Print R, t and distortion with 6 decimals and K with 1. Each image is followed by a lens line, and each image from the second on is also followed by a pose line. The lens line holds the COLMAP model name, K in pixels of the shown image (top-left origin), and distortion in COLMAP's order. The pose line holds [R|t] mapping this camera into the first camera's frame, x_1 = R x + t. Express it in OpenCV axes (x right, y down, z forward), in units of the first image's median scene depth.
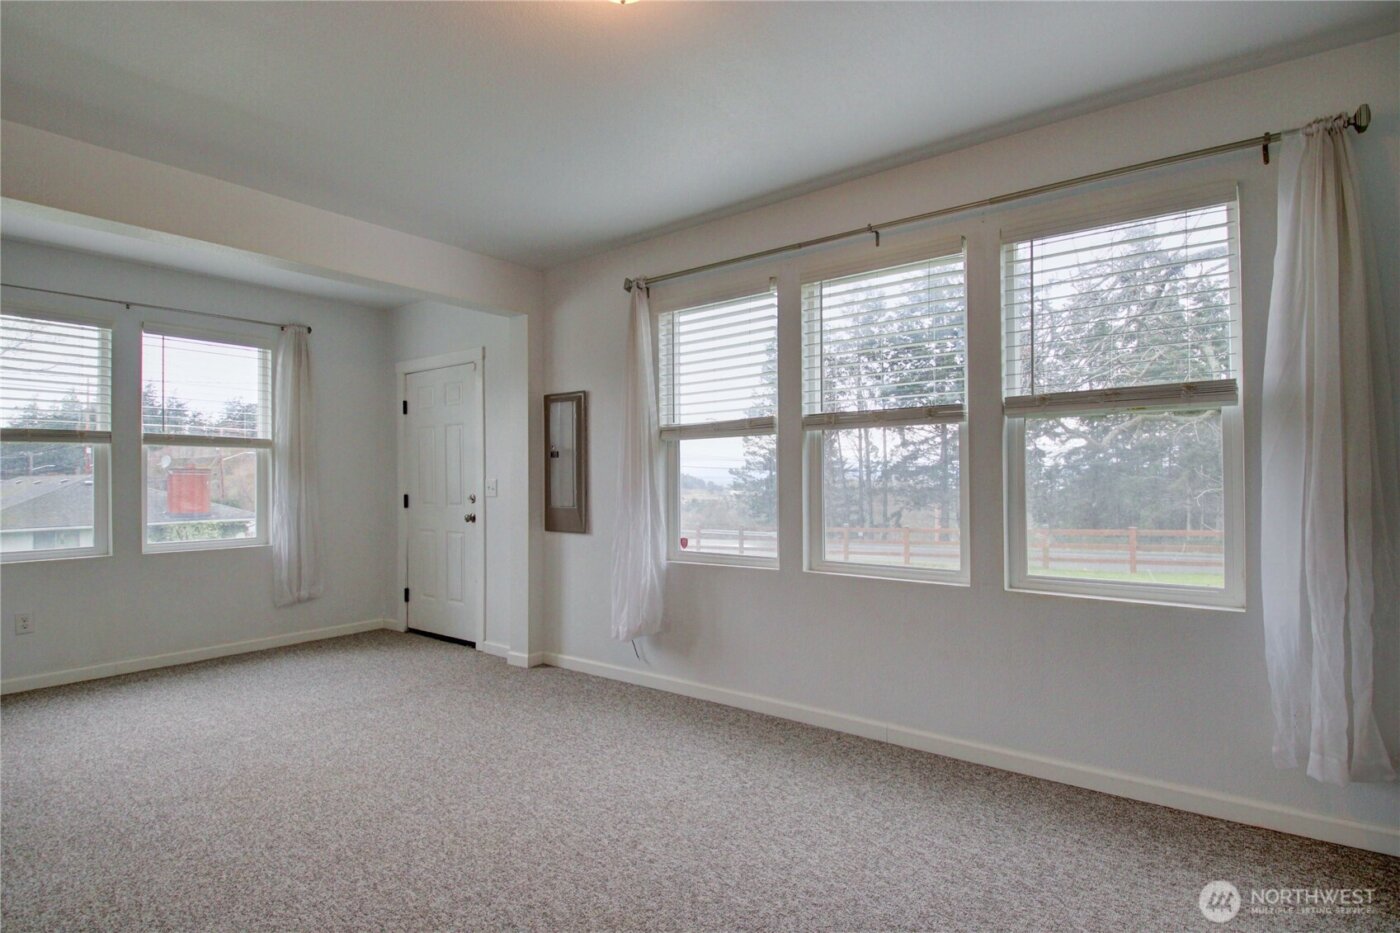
lens RADIAL K [[694.9, 0, 696.9], [0, 694.9, 473.9], [0, 0, 1]] dist [0.001648, -0.018718]
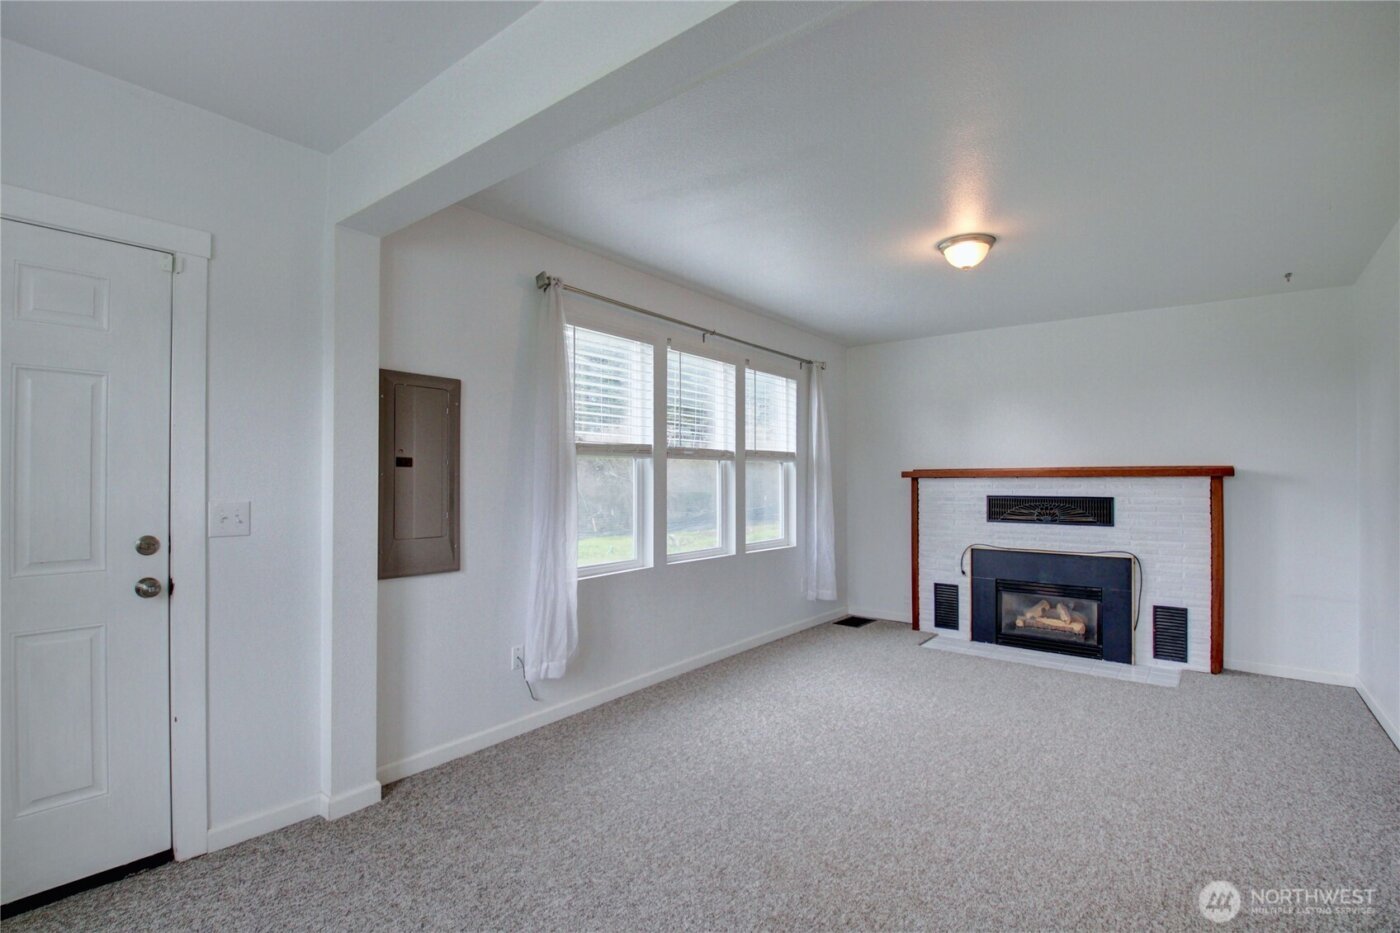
lens RADIAL K [[651.3, 0, 692.7], [0, 651.3, 476.9], [0, 0, 1]] dist [-0.000273, -0.014083]
pose [[0.022640, 0.017855, 0.999584, -0.882865], [-0.003255, 0.999837, -0.017786, -0.003644], [-0.999738, -0.002851, 0.022694, 0.751572]]
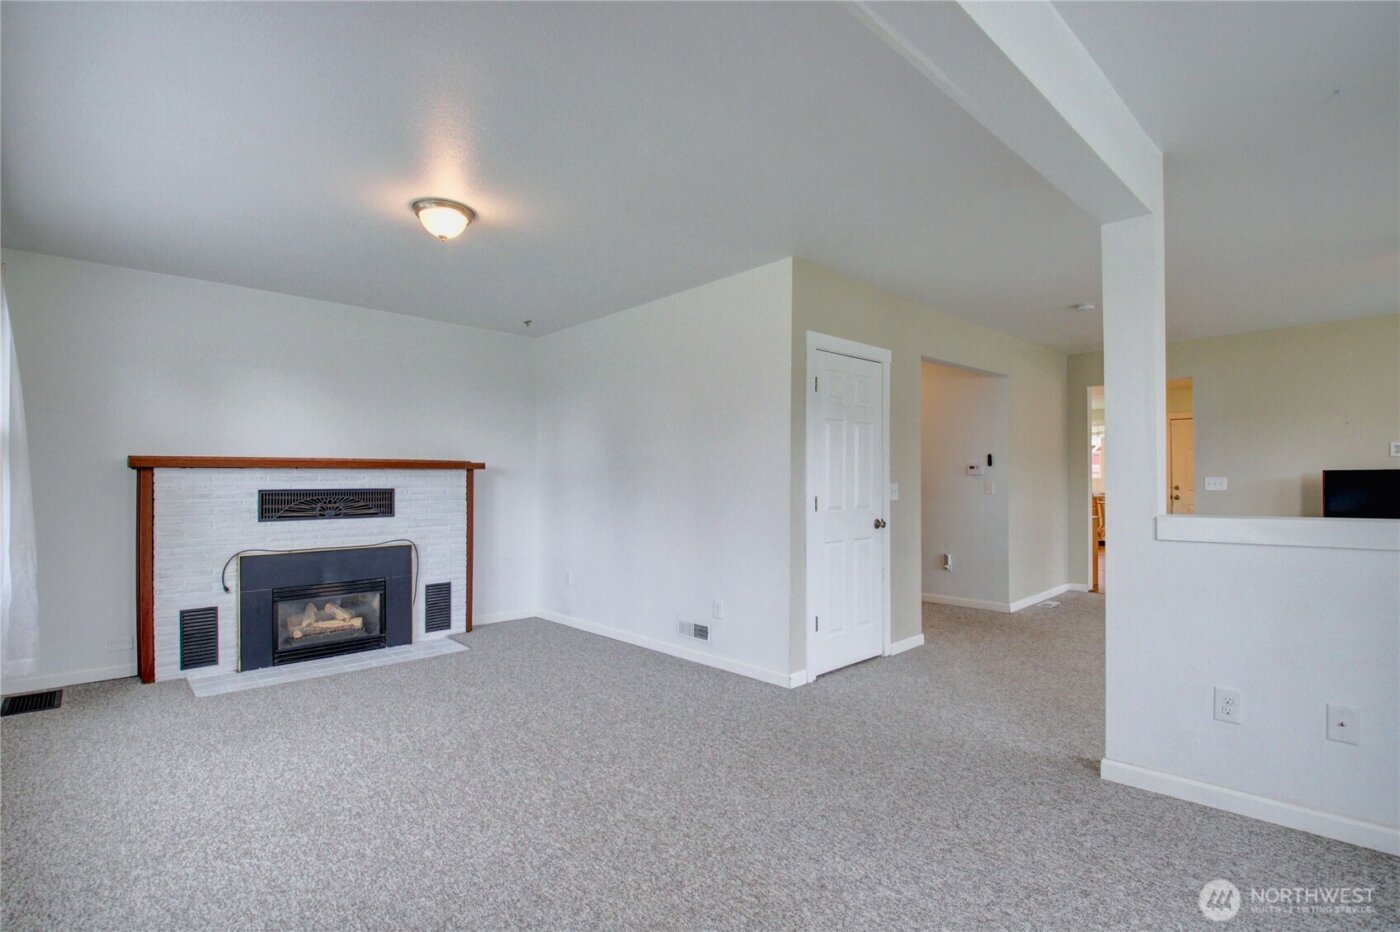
lens RADIAL K [[651.3, 0, 692.7], [0, 651.3, 476.4], [0, 0, 1]] dist [-0.000273, -0.014083]
pose [[-0.986170, 0.011987, 0.165301, -0.458219], [0.011433, 0.999925, -0.004300, -0.001224], [-0.165340, -0.002350, -0.986234, 1.122099]]
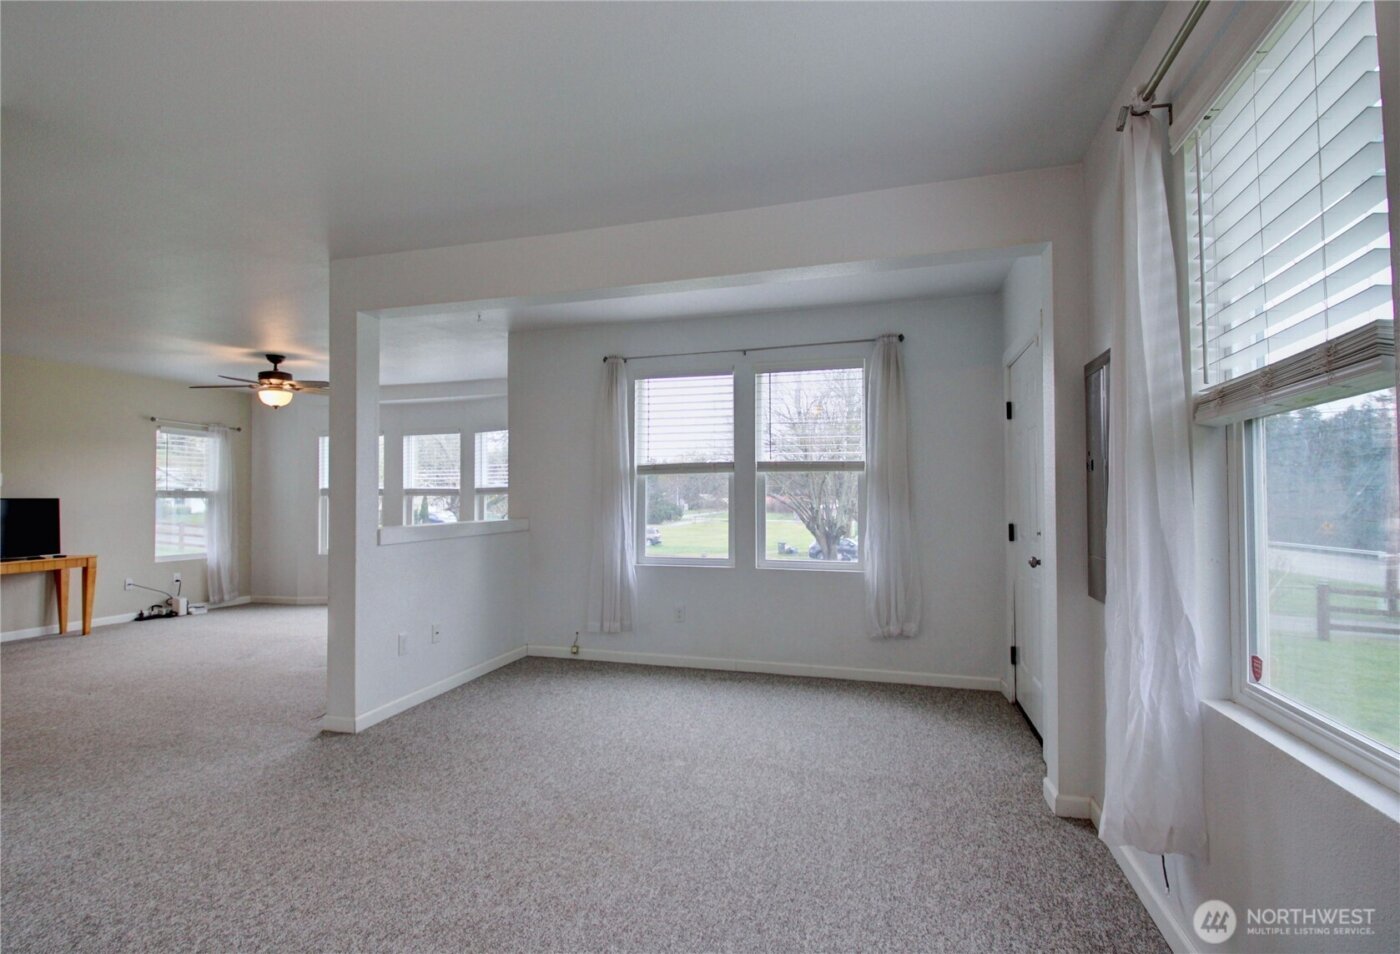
lens RADIAL K [[703.5, 0, 668.9], [0, 703.5, 480.6], [0, 0, 1]] dist [0.033265, -0.040652]
pose [[0.338899, -0.020654, -0.940596, 0.248821], [0.005505, 0.999785, -0.019970, -0.005743], [0.940807, 0.001589, 0.338940, 0.497039]]
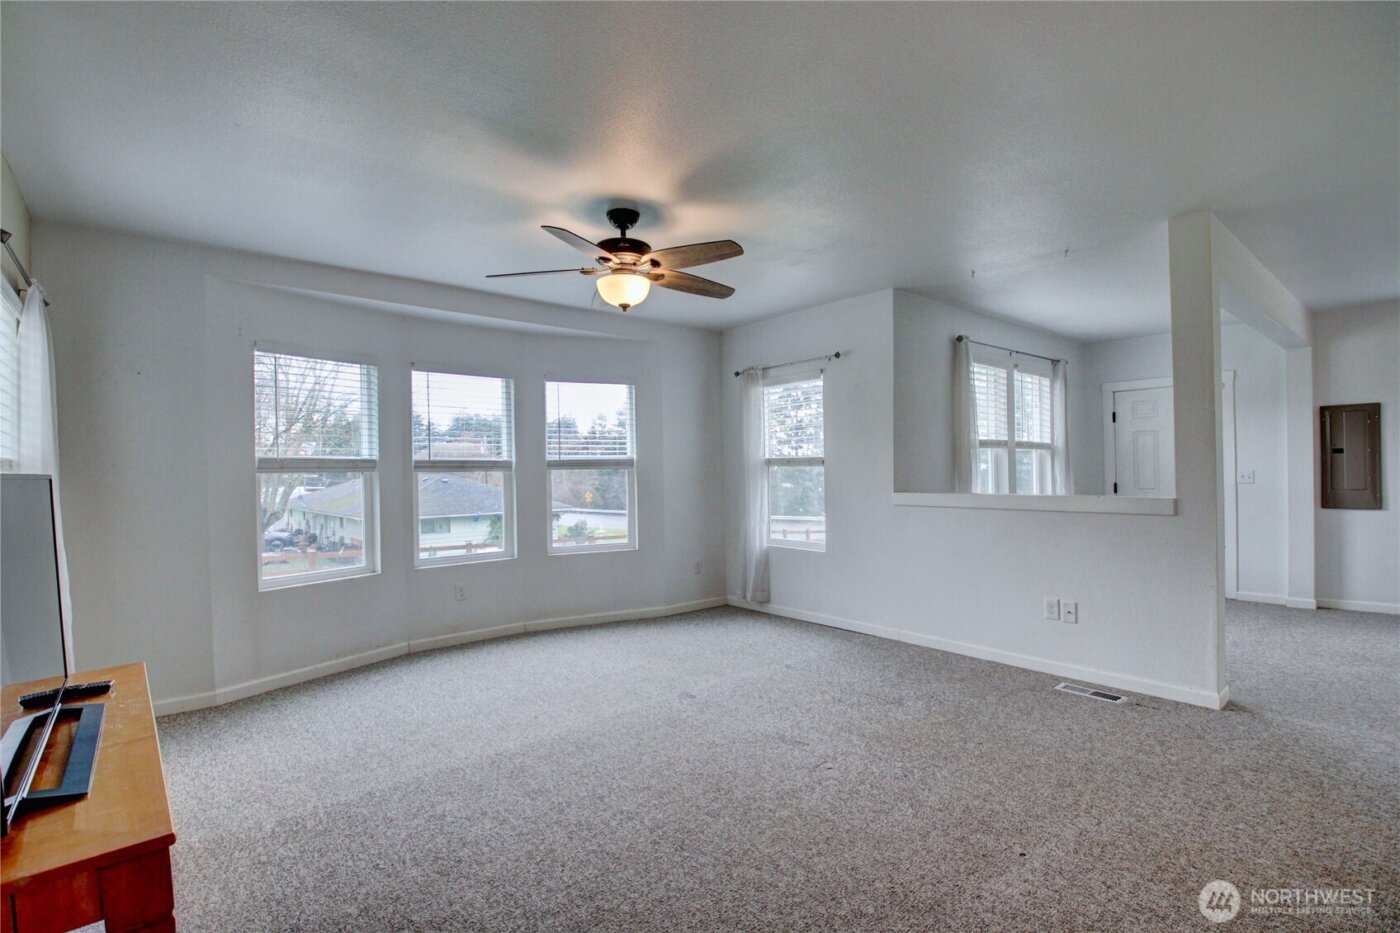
lens RADIAL K [[651.3, 0, 692.7], [0, 651.3, 476.9], [0, 0, 1]] dist [-0.000273, -0.014083]
pose [[0.979124, -0.009798, -0.203028, -1.248879], [0.012027, 0.999880, 0.009751, -0.004870], [0.202908, -0.011990, 0.979124, -0.492802]]
